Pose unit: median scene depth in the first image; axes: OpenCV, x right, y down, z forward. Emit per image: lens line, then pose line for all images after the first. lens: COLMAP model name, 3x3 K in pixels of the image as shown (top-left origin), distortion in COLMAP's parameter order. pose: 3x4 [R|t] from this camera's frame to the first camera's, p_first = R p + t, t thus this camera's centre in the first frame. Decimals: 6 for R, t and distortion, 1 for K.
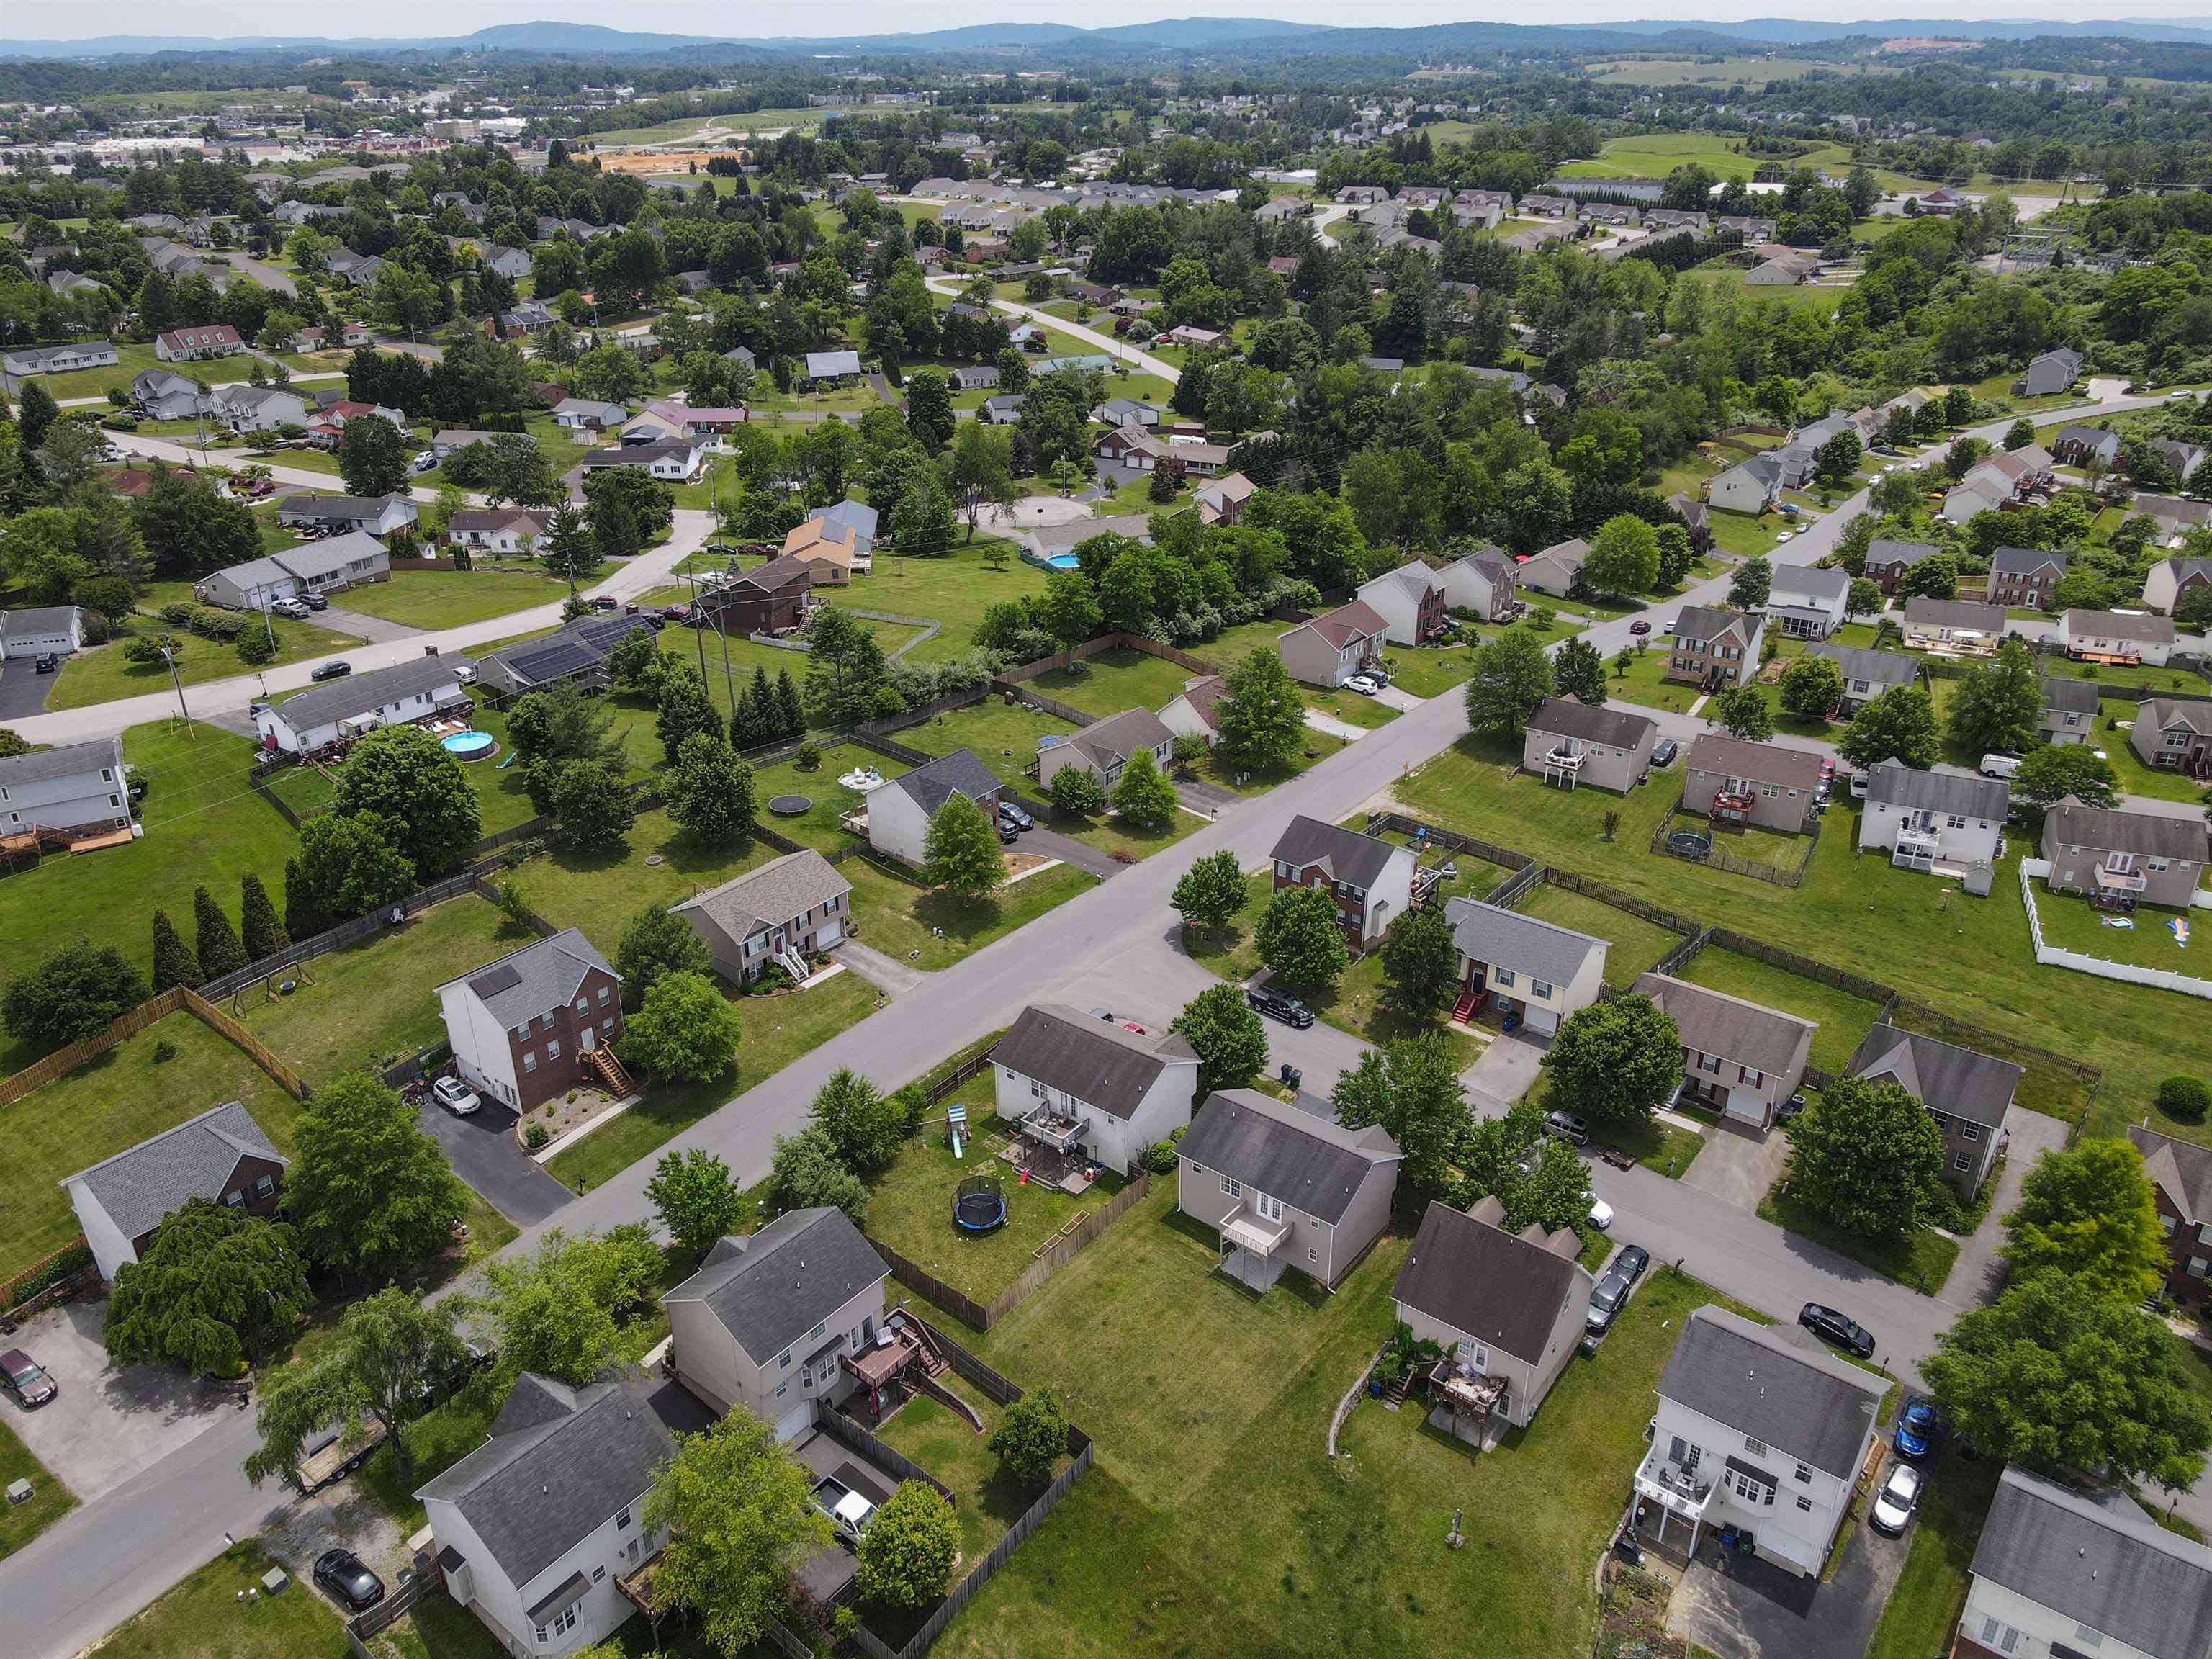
lens RADIAL K [[1624.2, 0, 1106.0], [0, 1624.2, 829.5], [0, 0, 1]] dist [-0.001278, 0.038022]
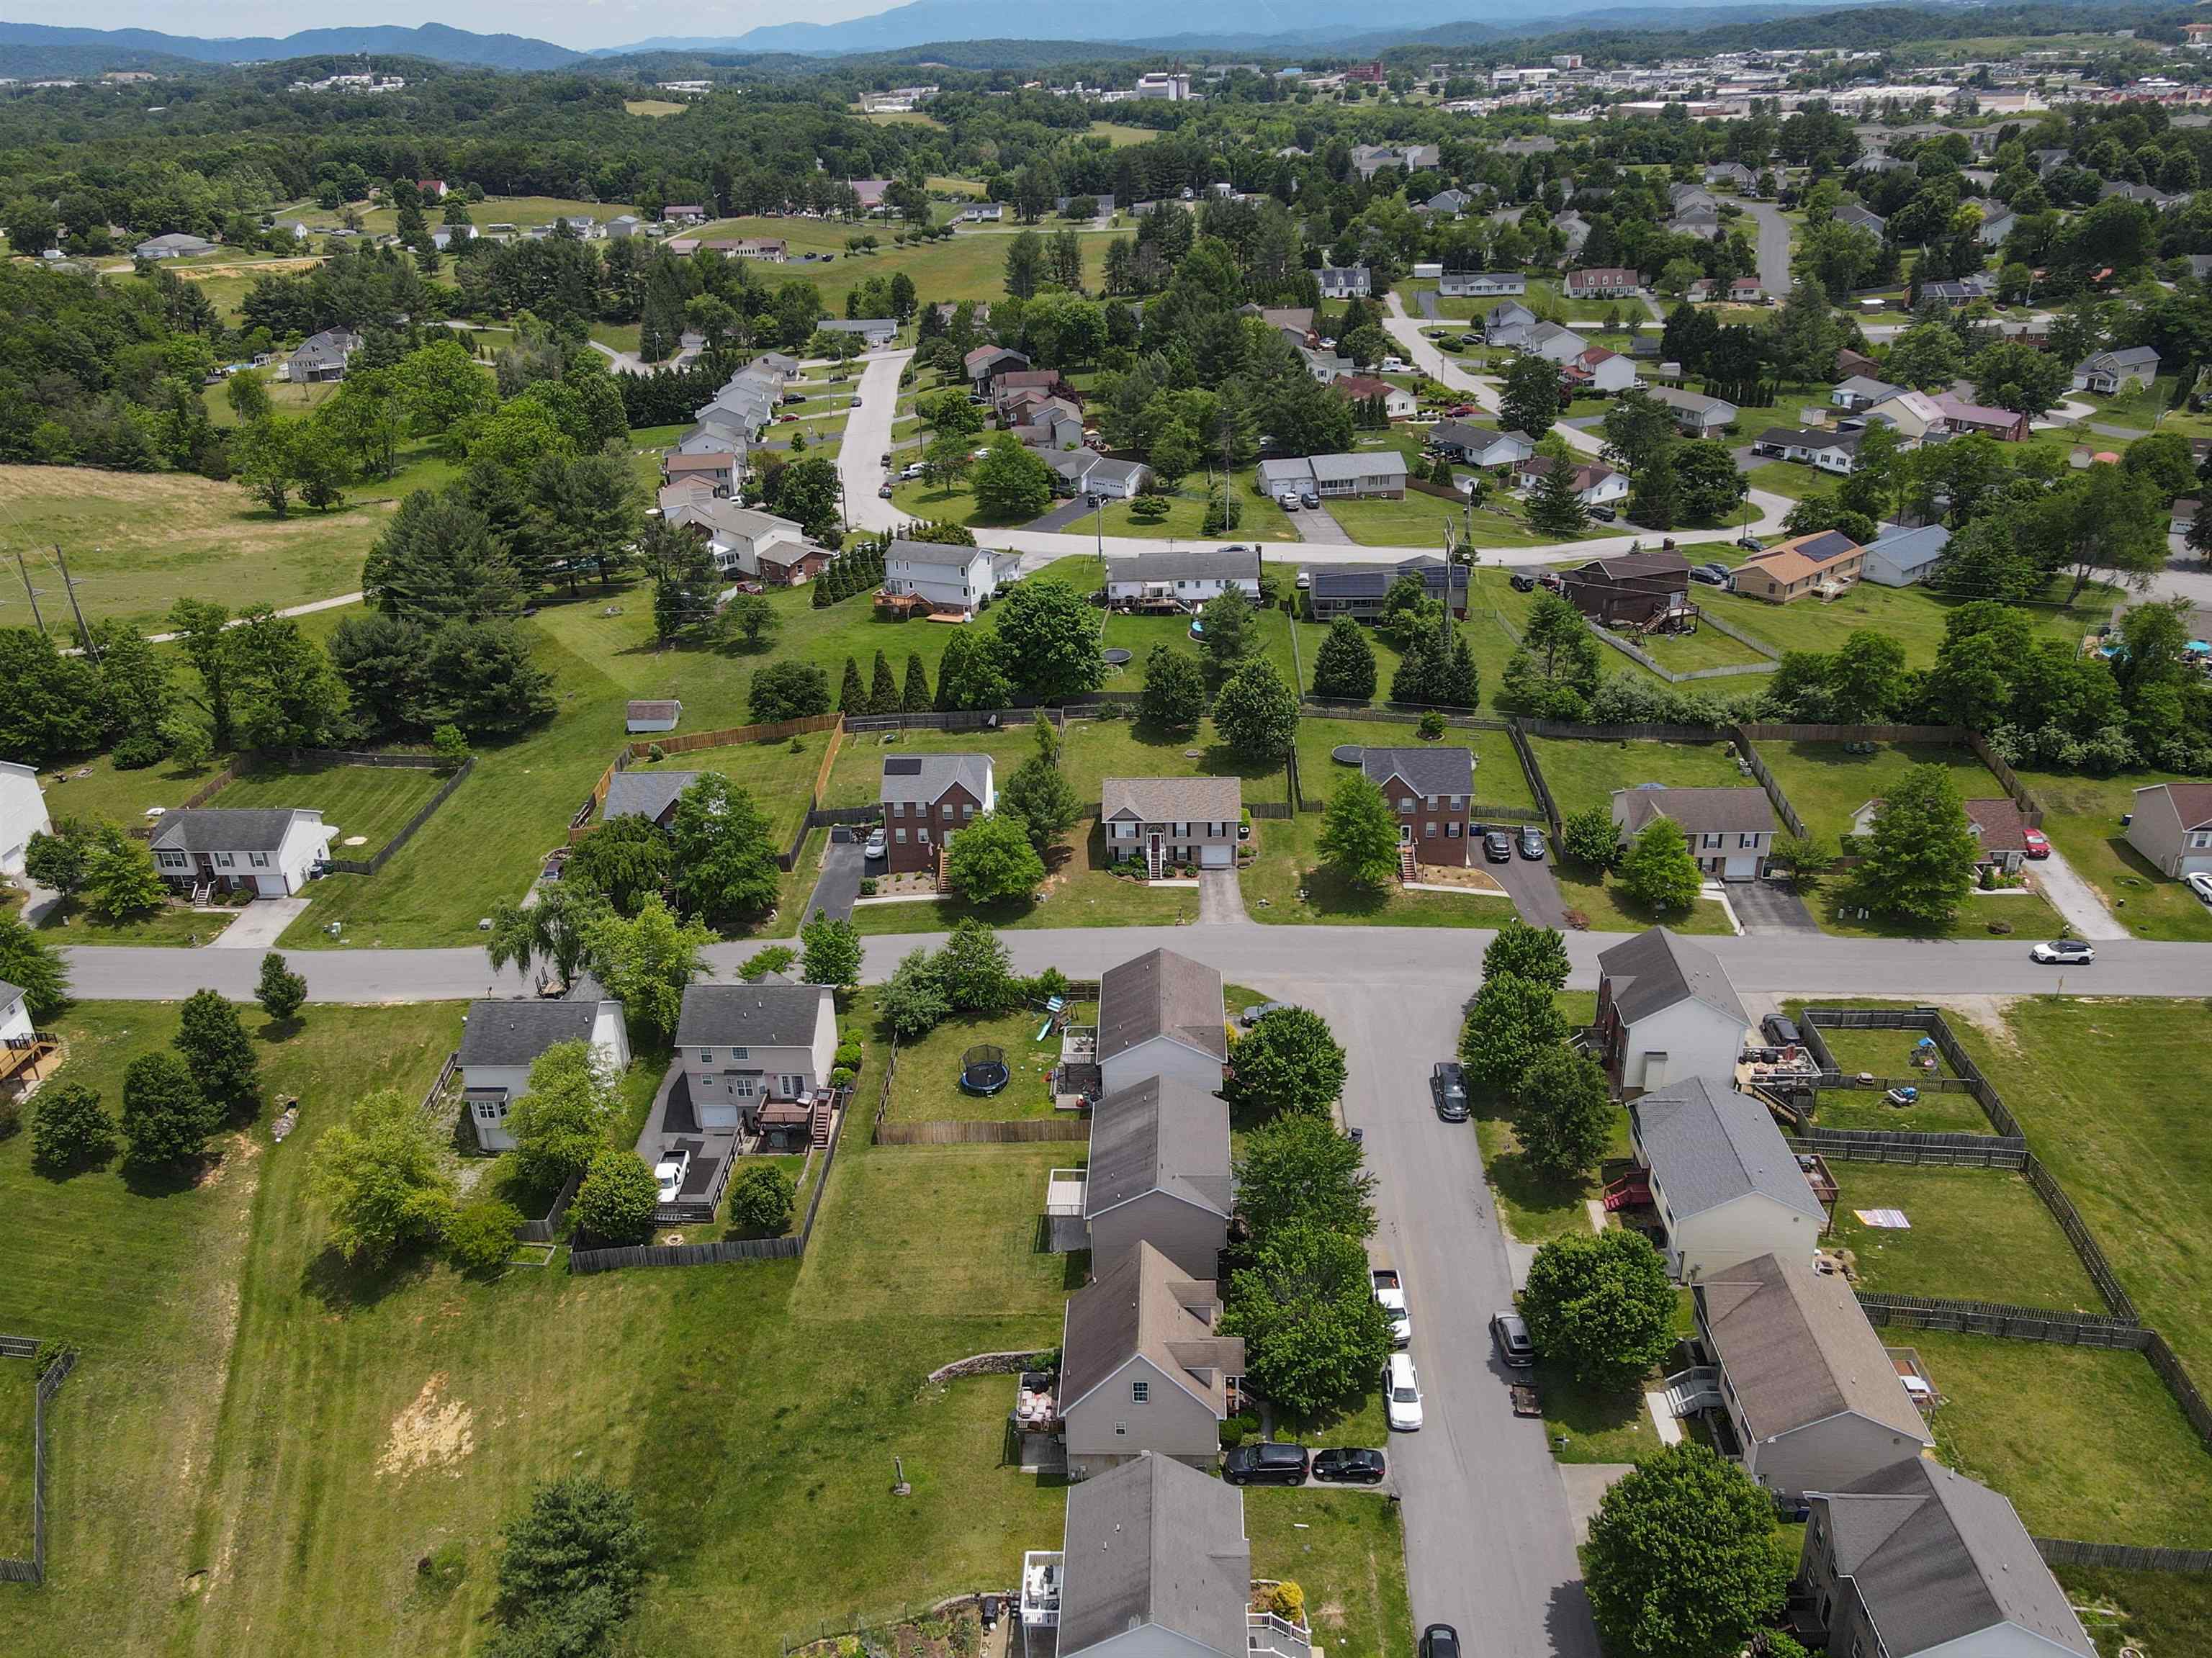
lens RADIAL K [[1708.3, 0, 1105.6], [0, 1708.3, 867.8], [0, 0, 1]] dist [0.015126, 0.005168]
pose [[0.582908, 0.349076, -0.733733, 0.523814], [-0.329899, 0.926911, 0.178895, -0.089511], [0.742553, 0.137779, 0.655463, 0.185123]]
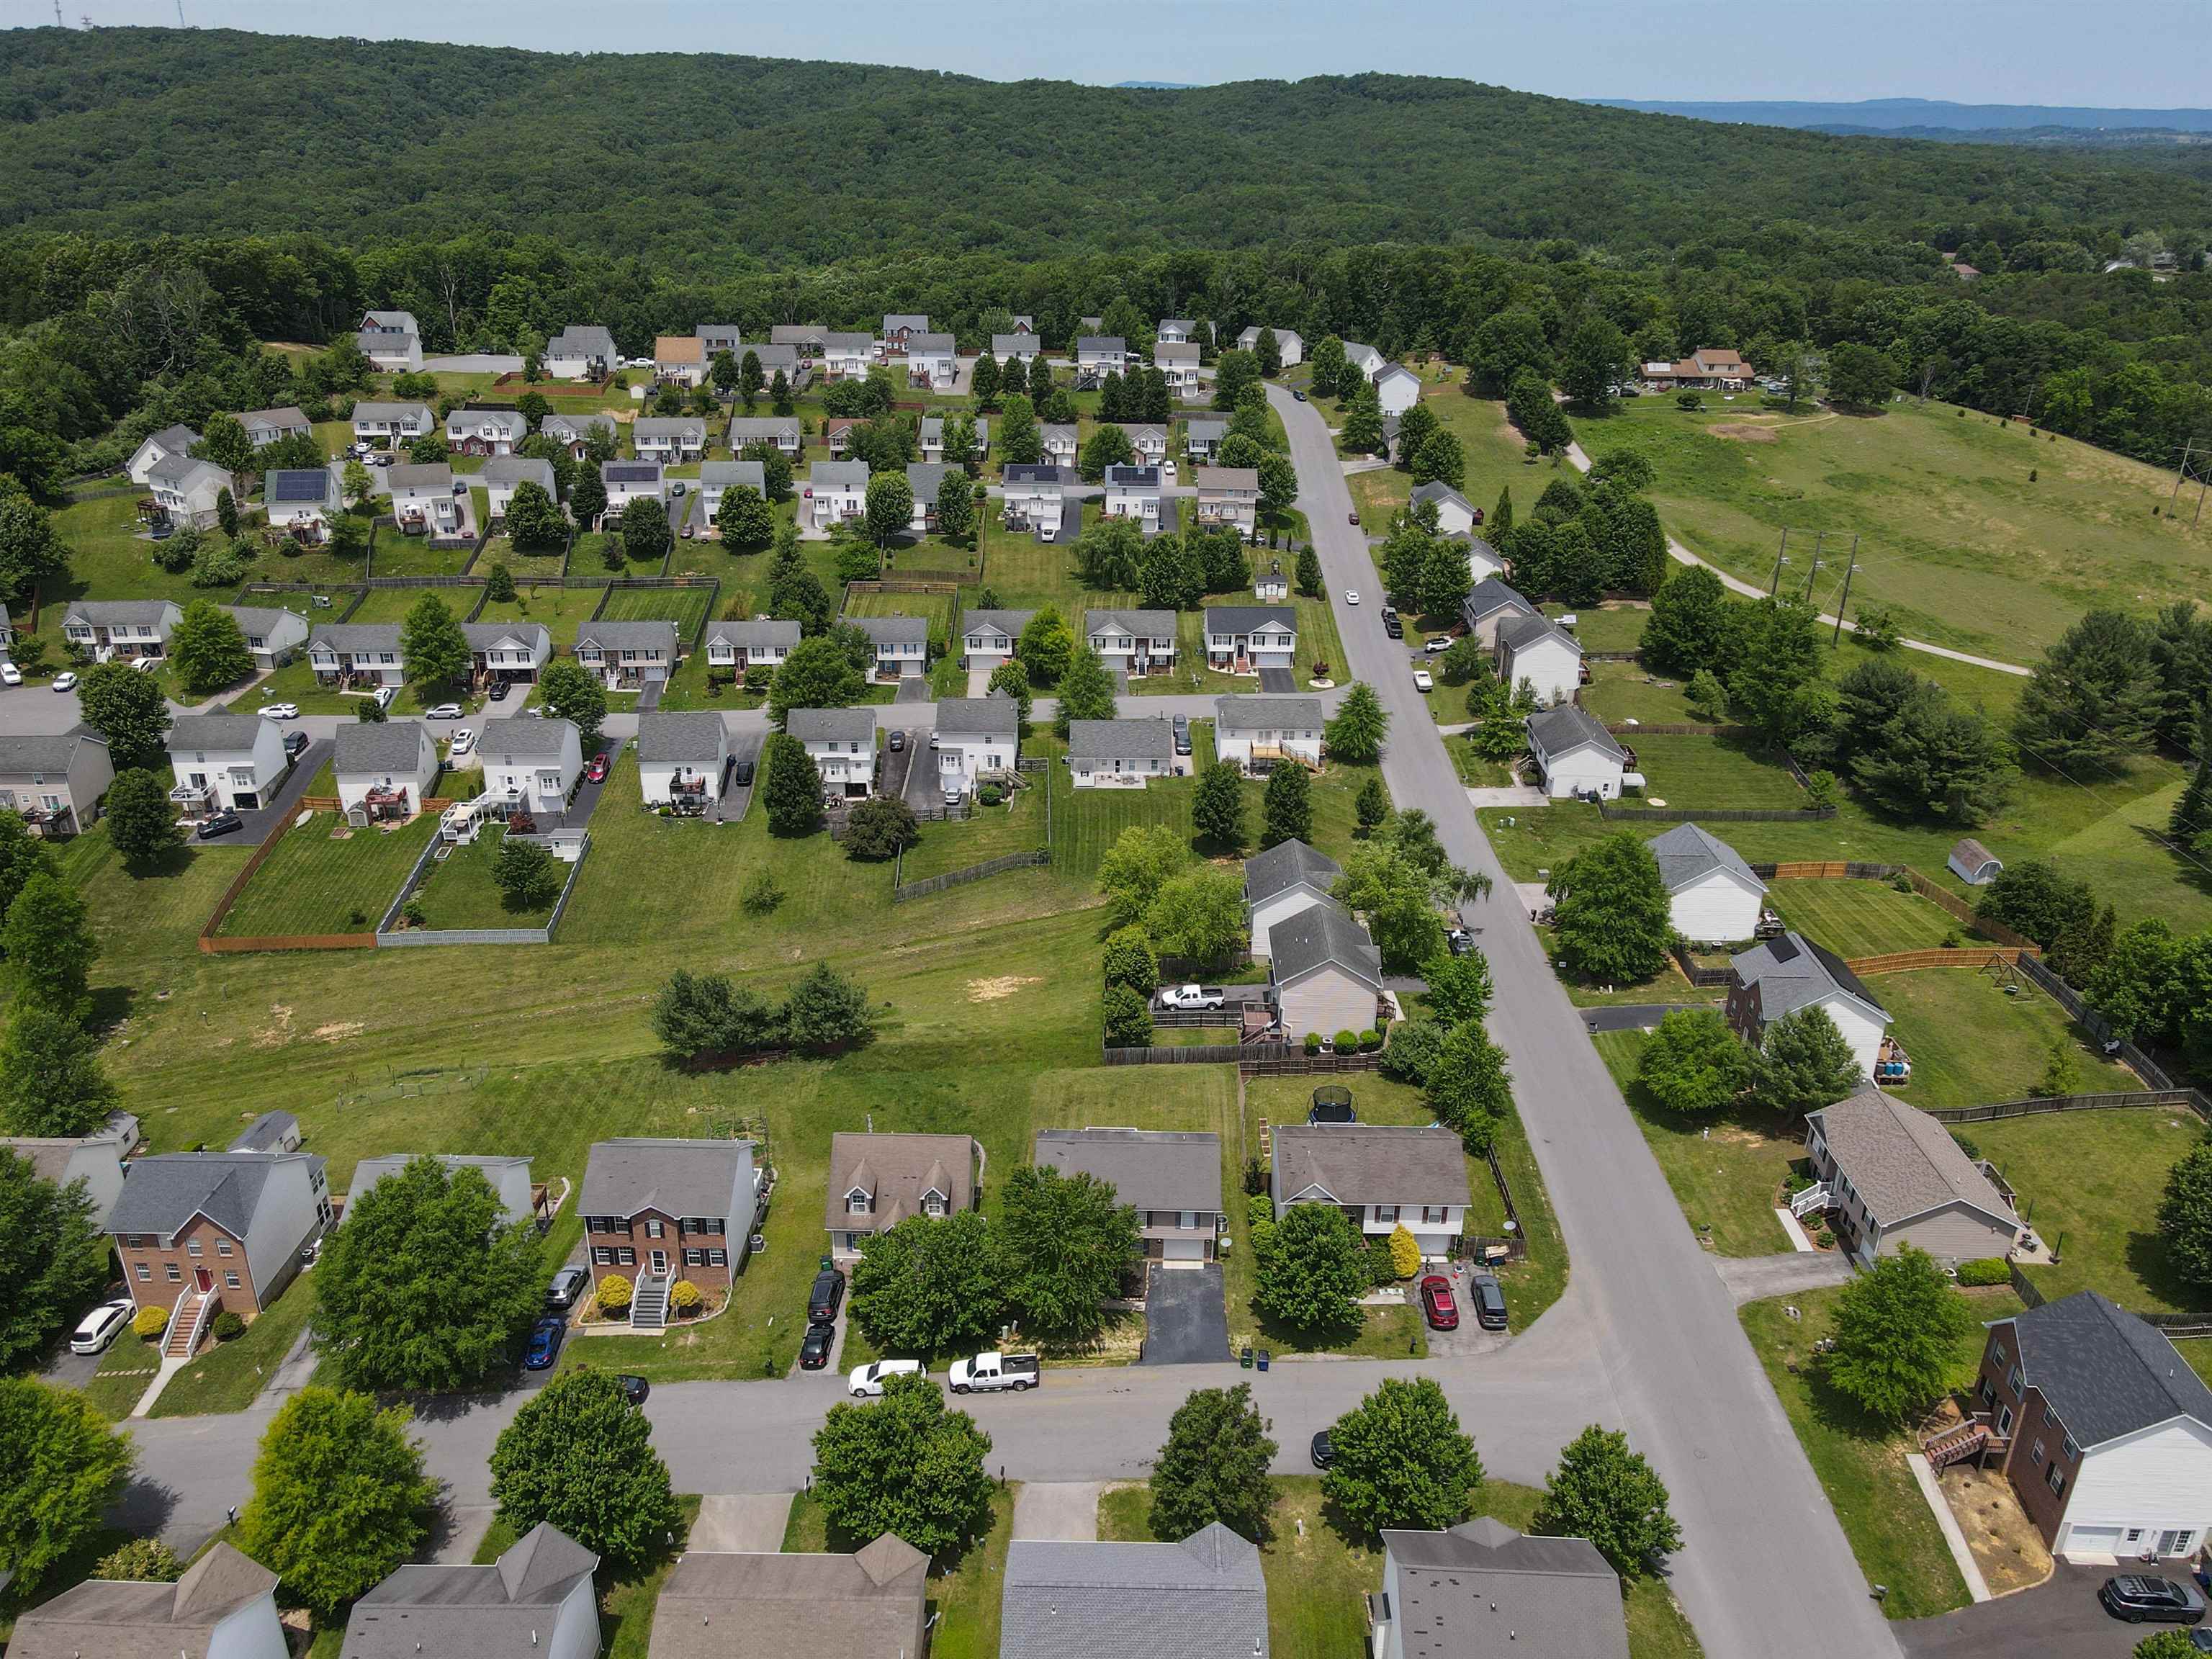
lens RADIAL K [[1624.2, 0, 1106.0], [0, 1624.2, 829.5], [0, 0, 1]] dist [-0.001278, 0.038022]
pose [[-0.796957, 0.237177, -0.555524, 0.431030], [-0.272337, 0.679820, 0.680939, -0.430980], [0.539159, 0.693969, -0.477195, 0.888147]]
